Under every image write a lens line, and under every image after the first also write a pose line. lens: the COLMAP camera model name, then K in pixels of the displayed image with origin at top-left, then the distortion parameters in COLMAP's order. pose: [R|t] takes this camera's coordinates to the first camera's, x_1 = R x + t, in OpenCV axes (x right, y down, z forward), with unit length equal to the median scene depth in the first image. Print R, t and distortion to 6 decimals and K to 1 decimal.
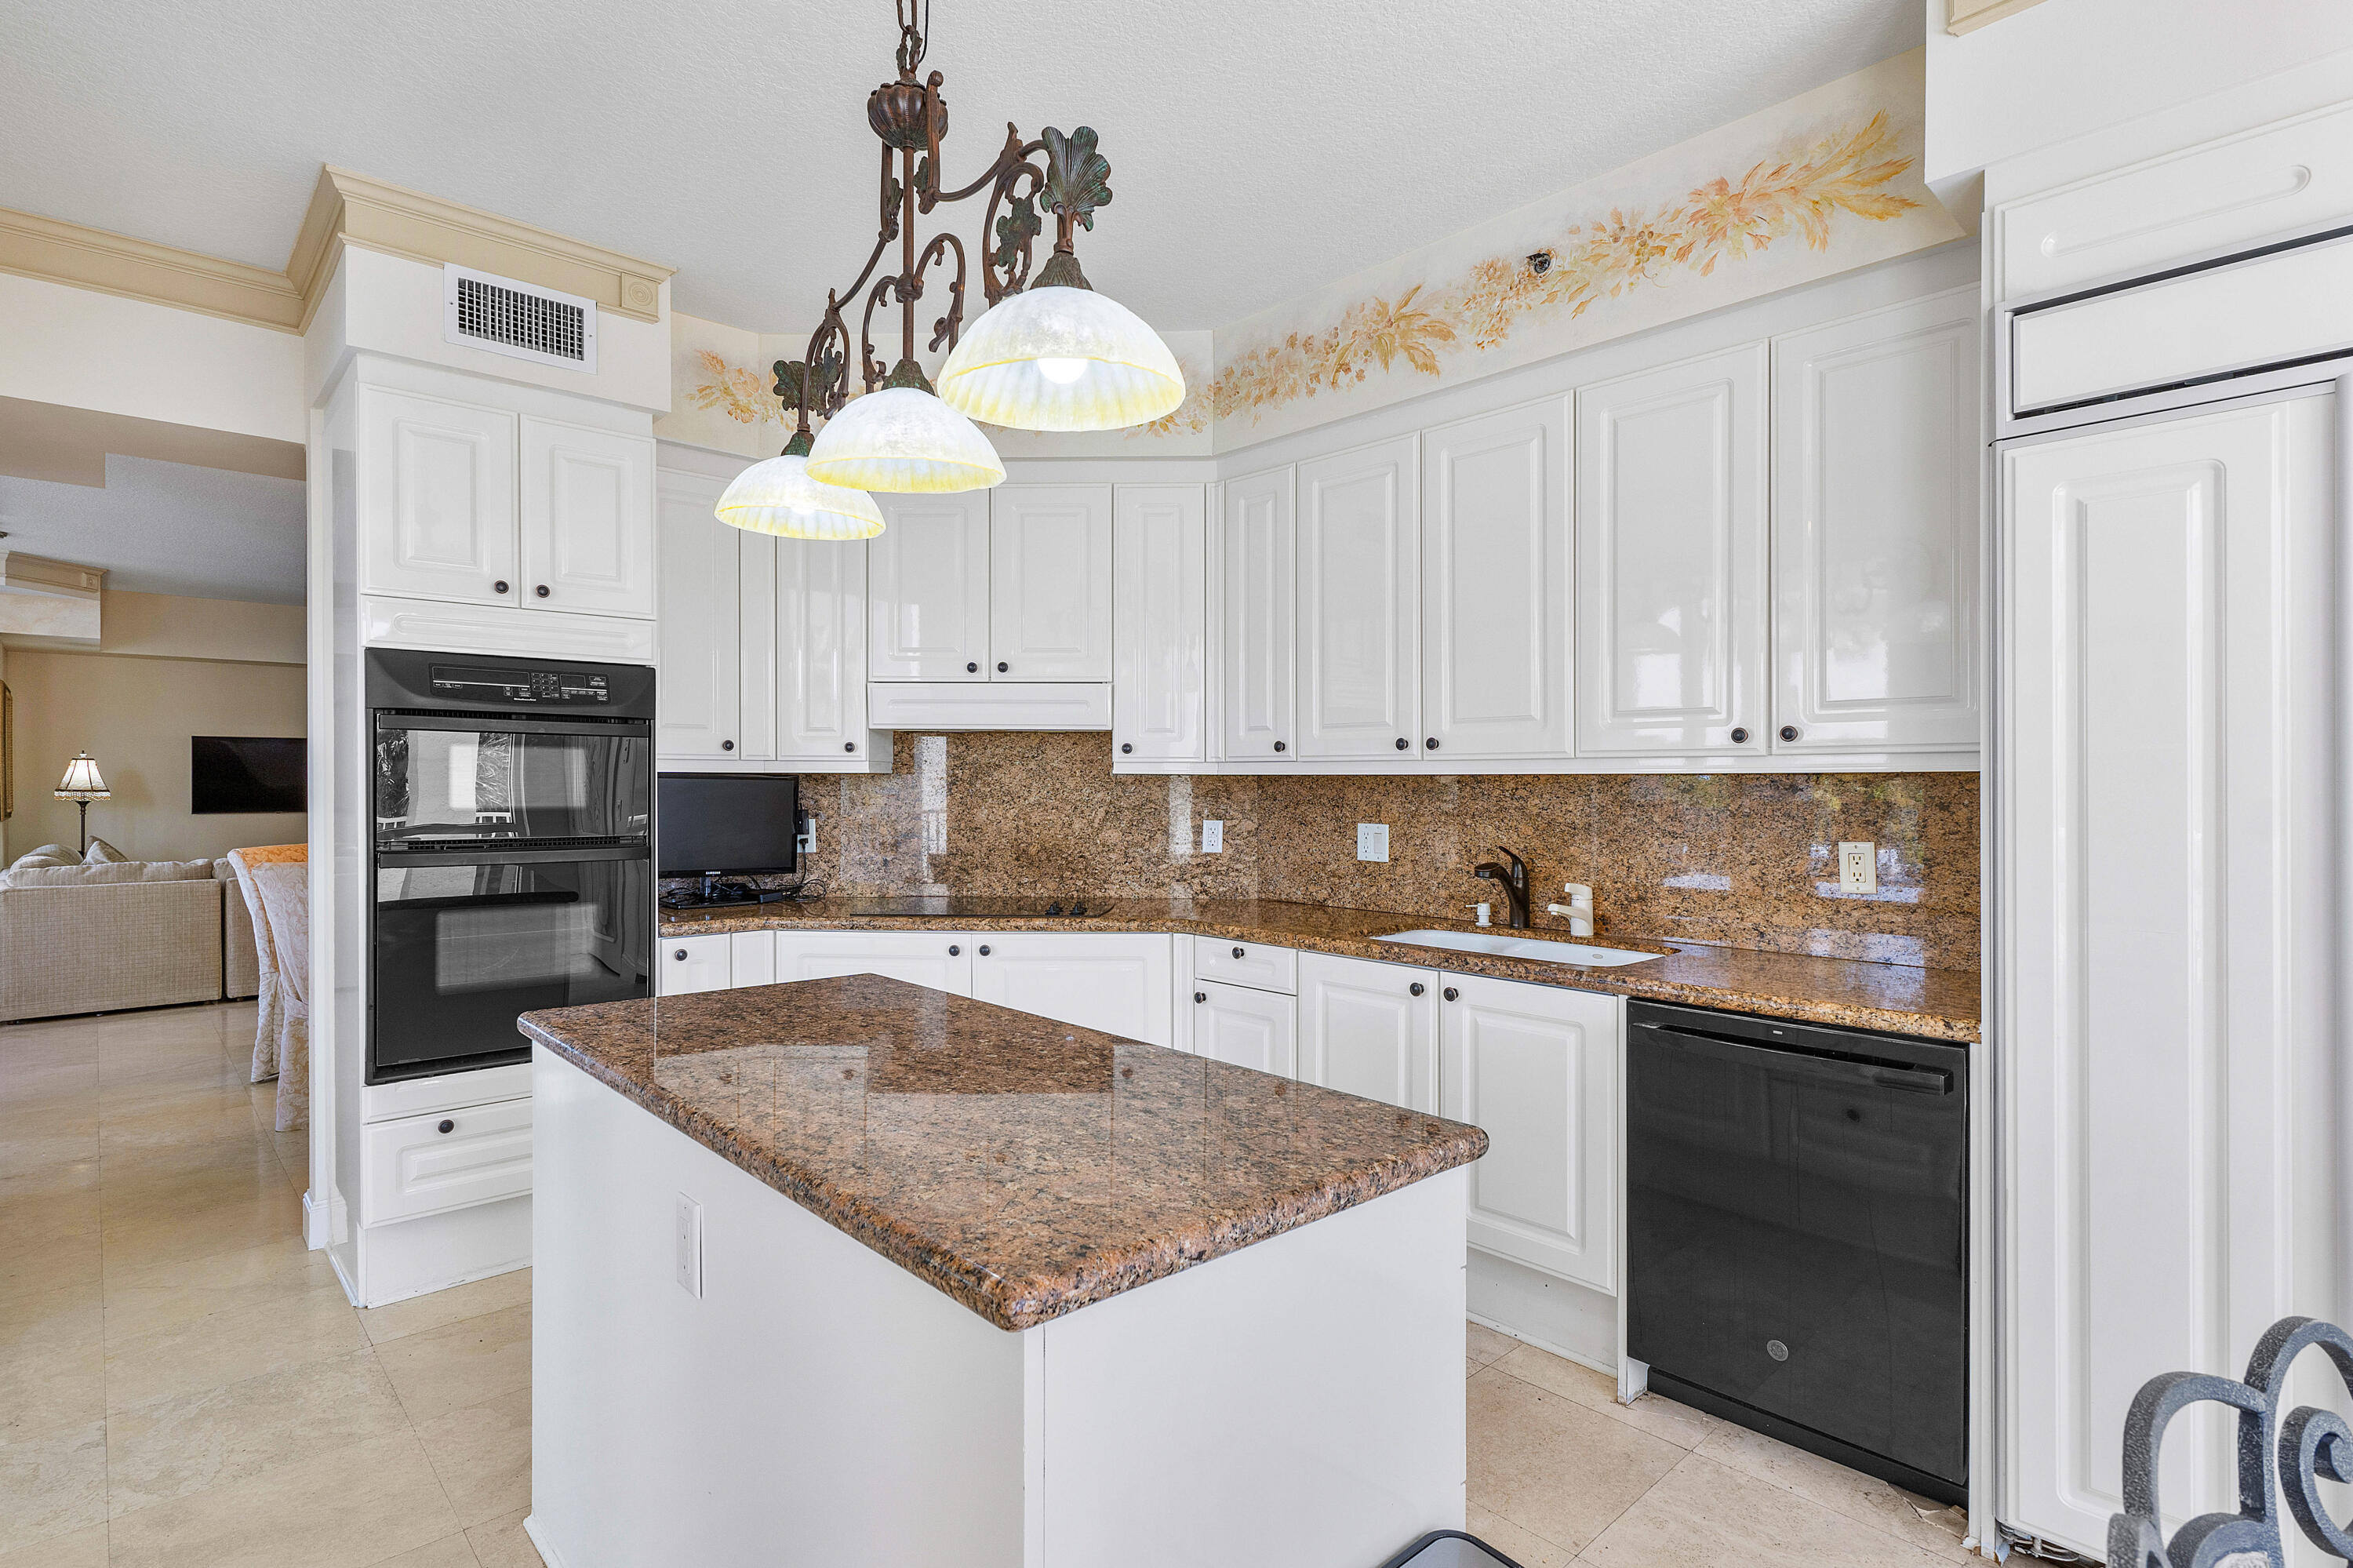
lens RADIAL K [[1122.2, 0, 1176.5], [0, 1122.2, 784.0], [0, 0, 1]] dist [0.004579, 0.000815]
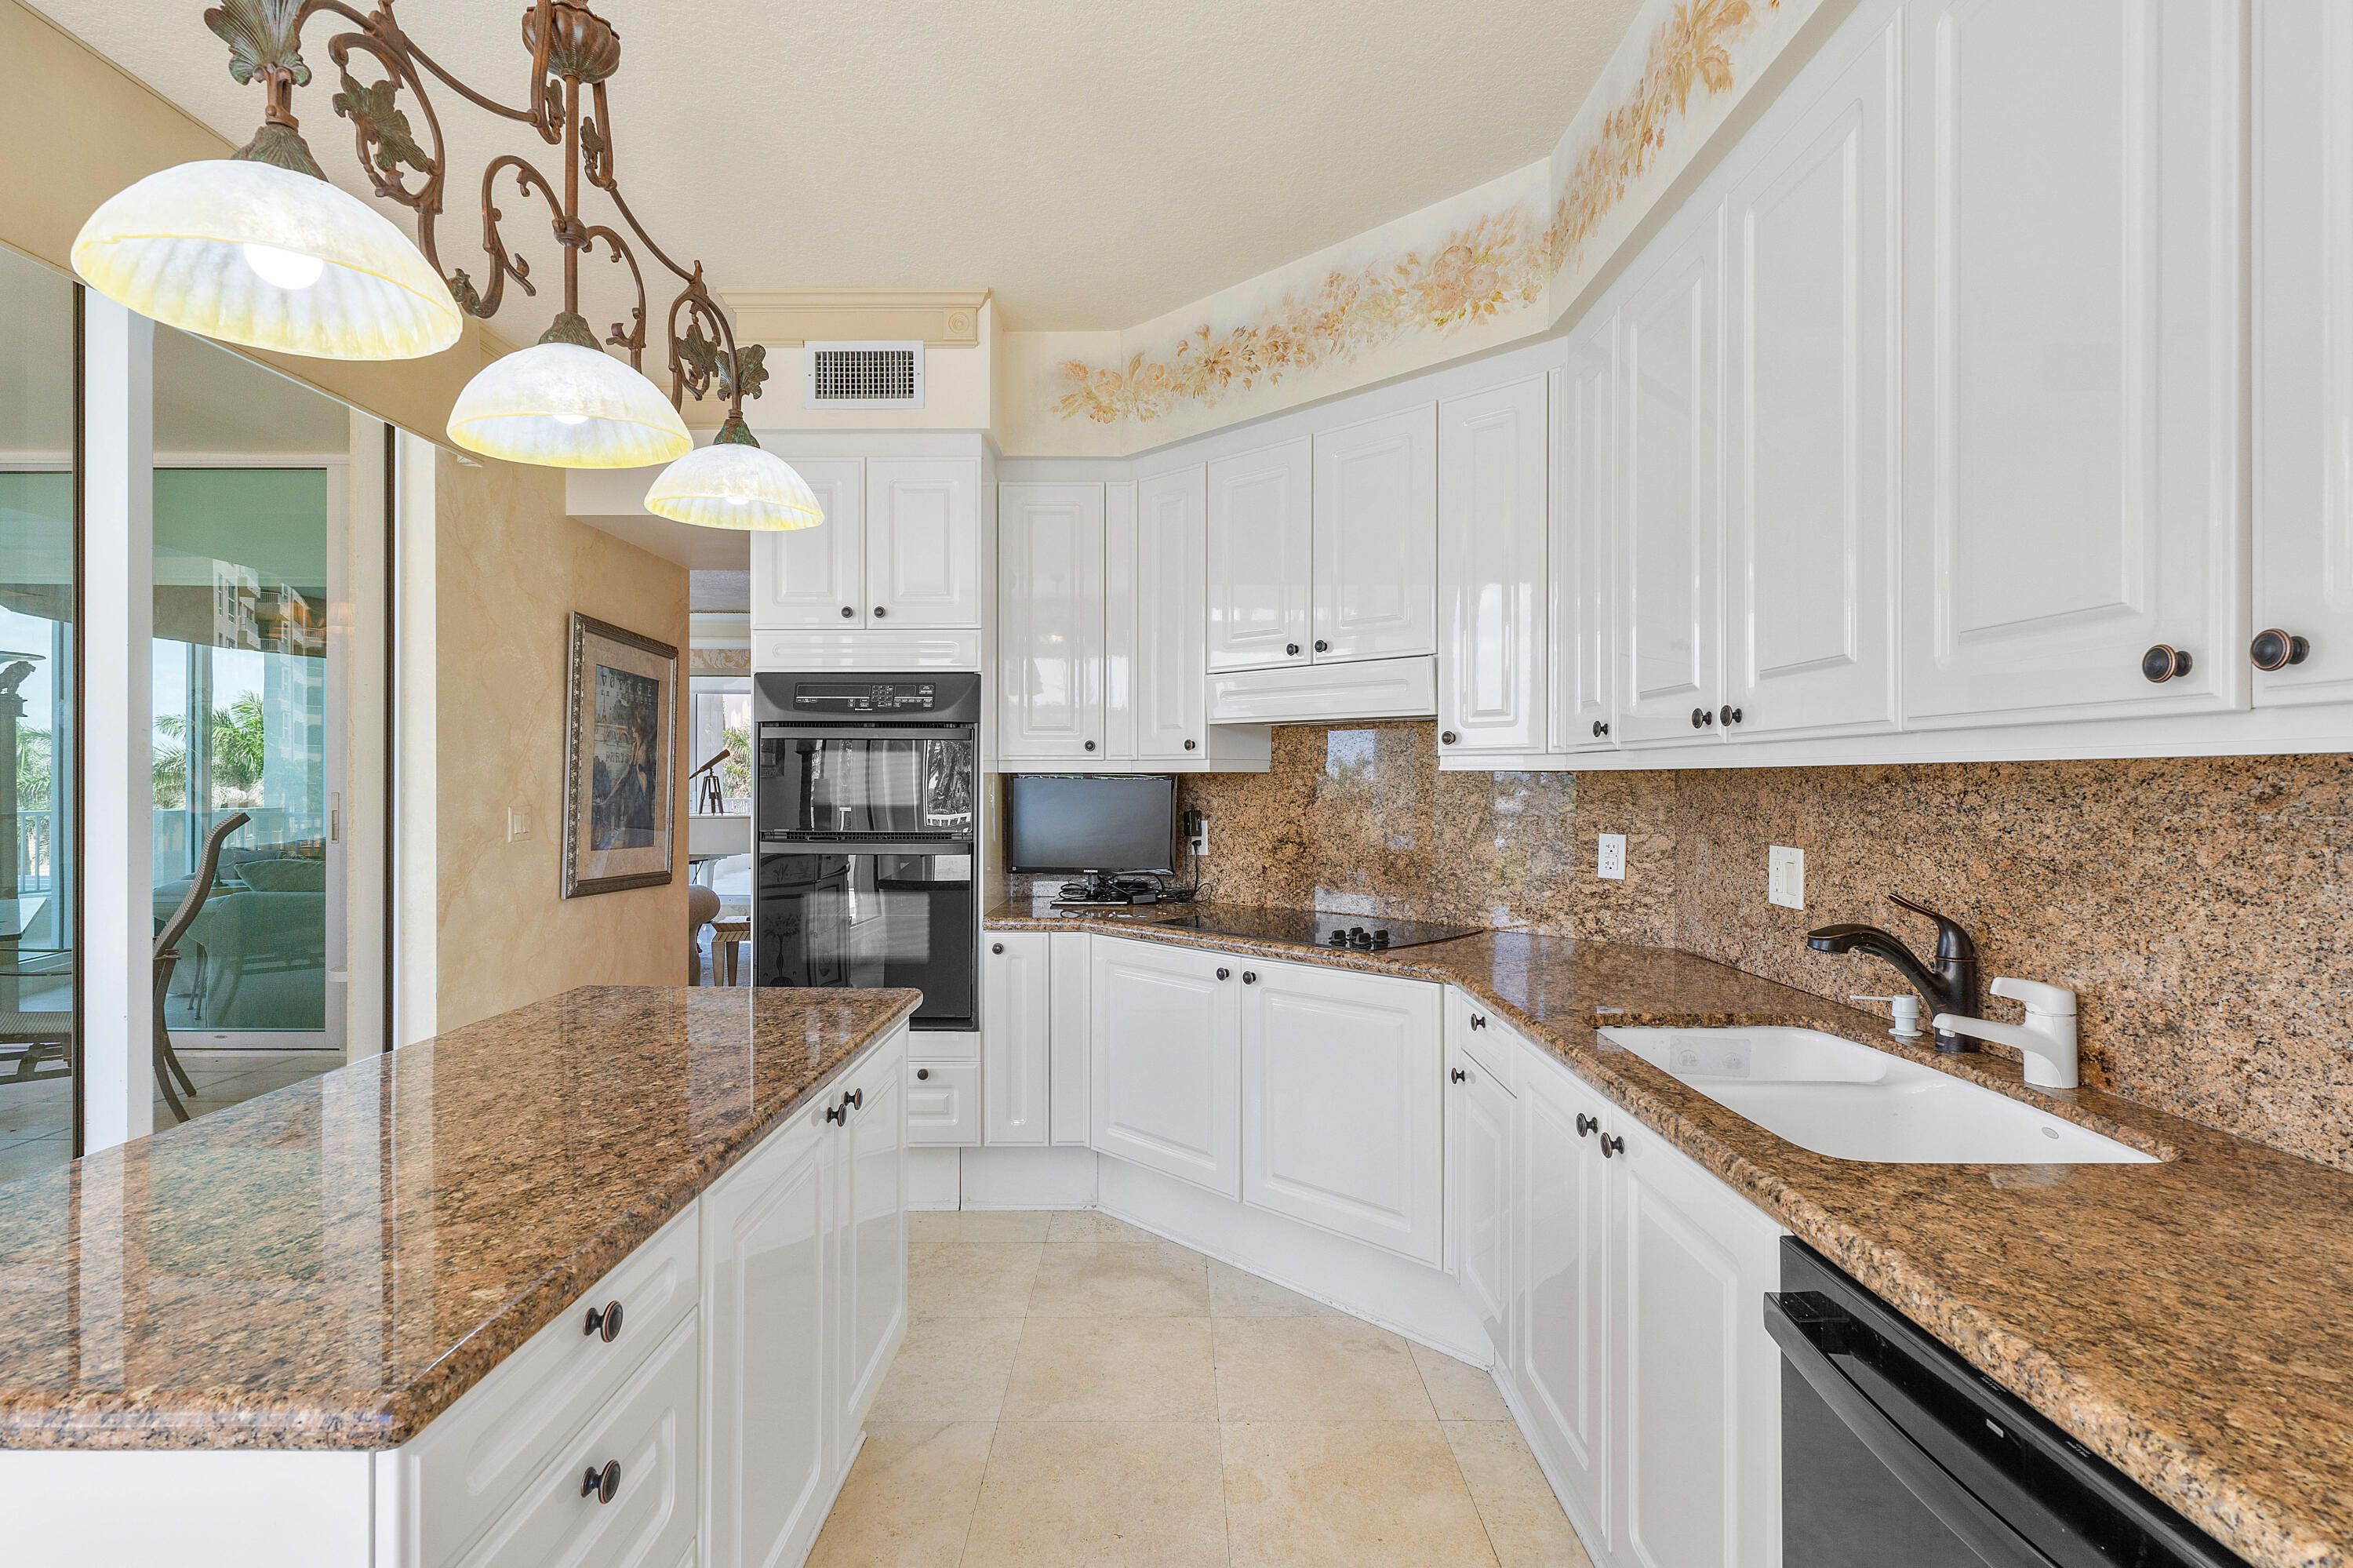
lens RADIAL K [[1122.2, 0, 1176.5], [0, 1122.2, 784.0], [0, 0, 1]] dist [0.004579, 0.000815]
pose [[0.745874, -0.000358, -0.666087, 0.342660], [0.000224, 1.000000, -0.000287, 0.000335], [0.666087, 0.000065, 0.745874, 0.307959]]
